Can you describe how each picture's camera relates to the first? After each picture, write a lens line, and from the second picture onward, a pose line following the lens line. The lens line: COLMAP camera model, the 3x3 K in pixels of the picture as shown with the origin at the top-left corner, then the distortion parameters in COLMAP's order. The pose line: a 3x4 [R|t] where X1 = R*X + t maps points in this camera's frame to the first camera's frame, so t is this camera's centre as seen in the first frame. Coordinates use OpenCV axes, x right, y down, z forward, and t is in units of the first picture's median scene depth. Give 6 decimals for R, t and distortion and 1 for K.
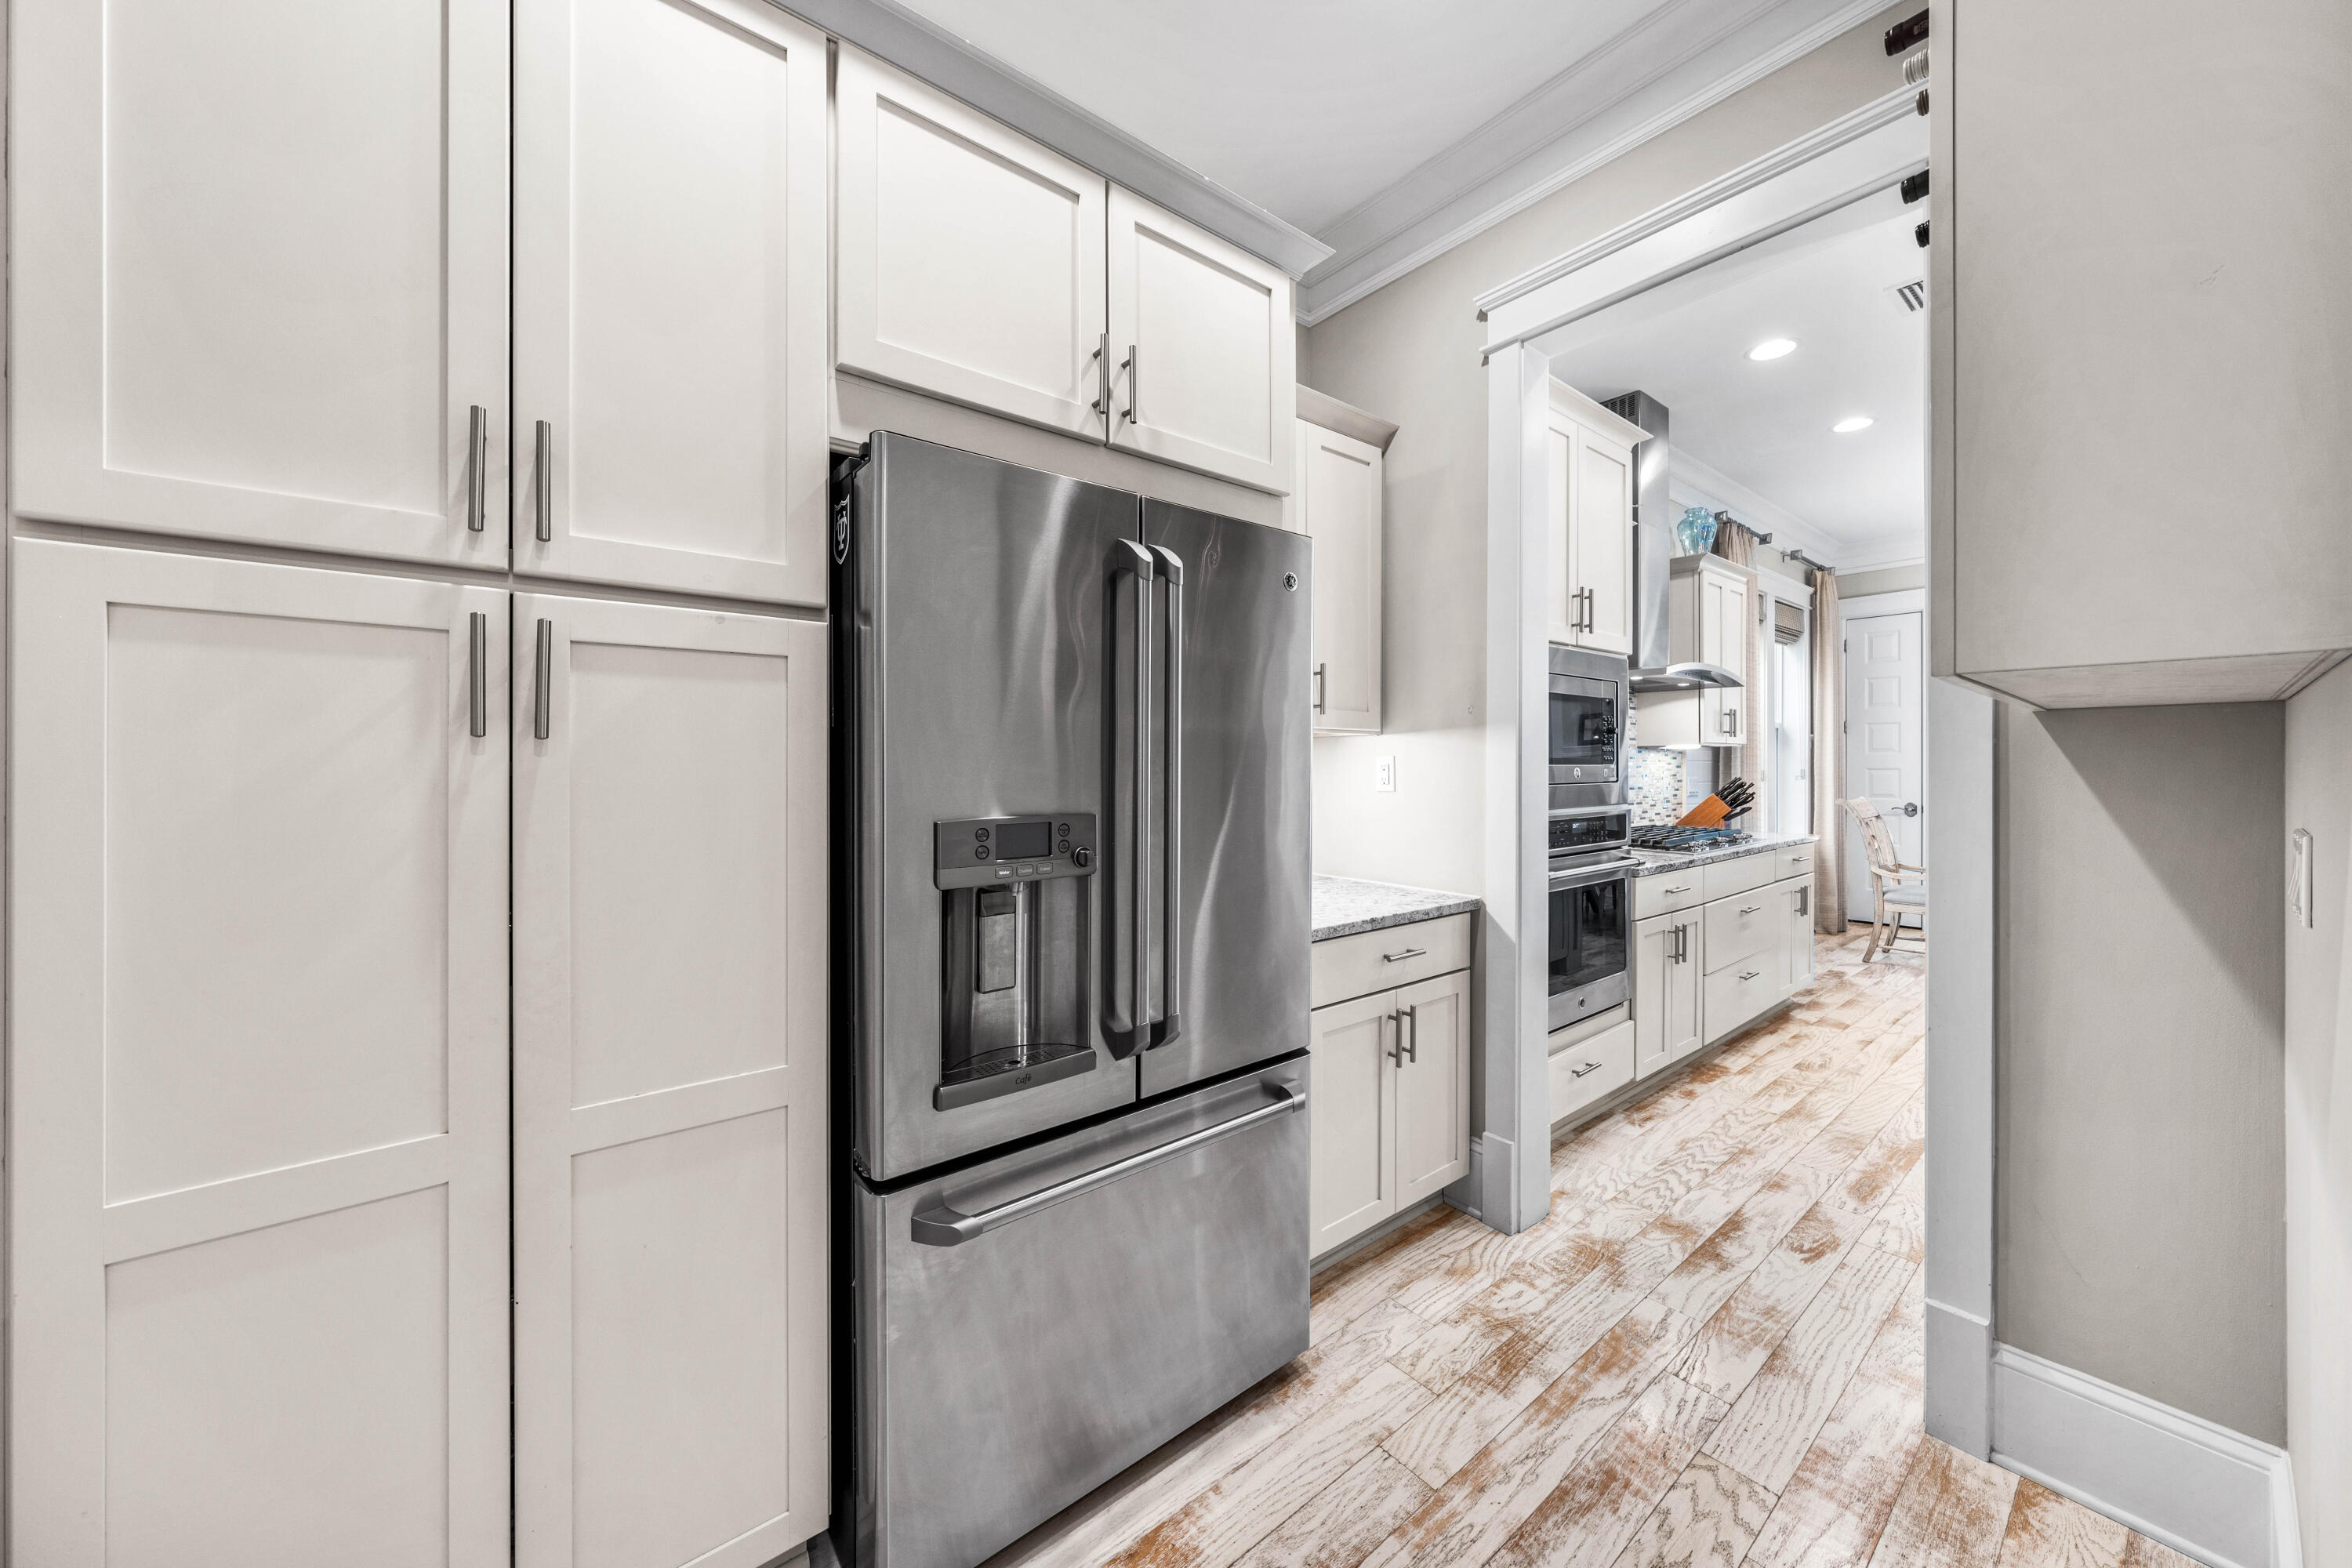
lens RADIAL K [[820.9, 0, 1188.9], [0, 820.9, 771.8], [0, 0, 1]] dist [-0.003077, 0.000299]
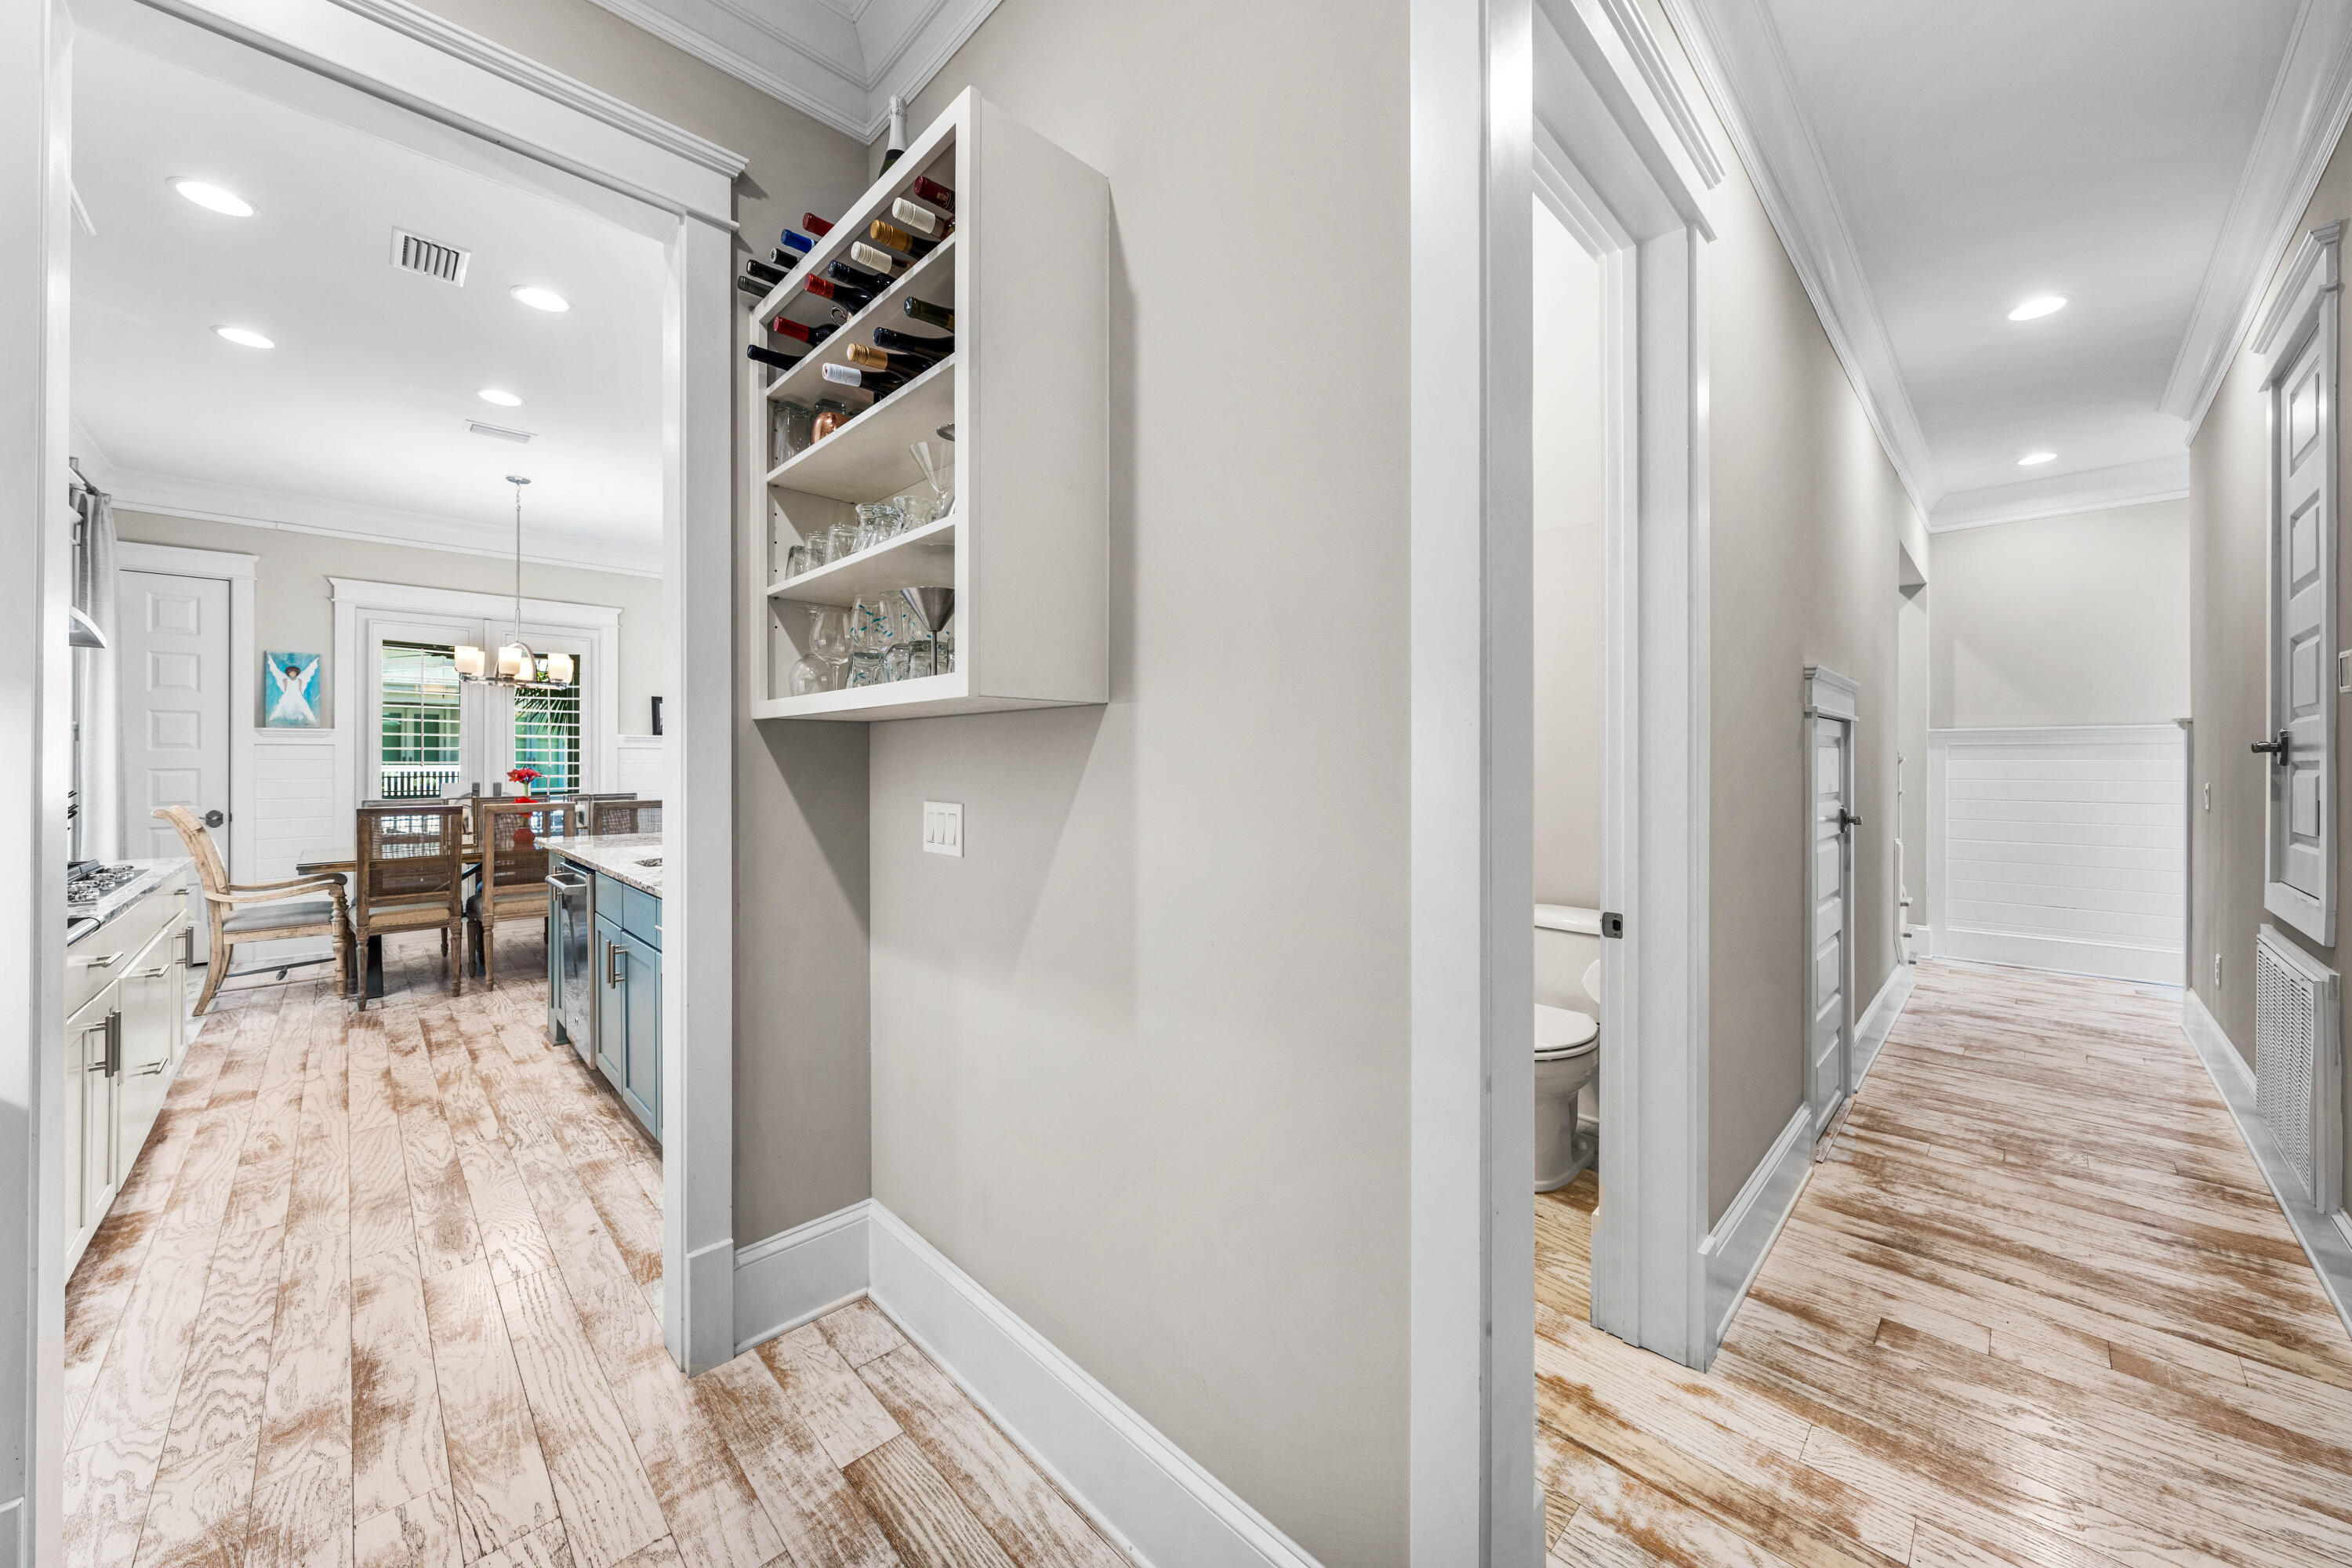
lens RADIAL K [[855.5, 0, 1191.7], [0, 855.5, 764.1], [0, 0, 1]] dist [0.005901, 0.000517]
pose [[-0.097421, 0.000309, 0.995243, -0.222908], [0.007502, 0.999972, 0.000424, -0.004436], [-0.995215, 0.007507, -0.097420, 0.320914]]
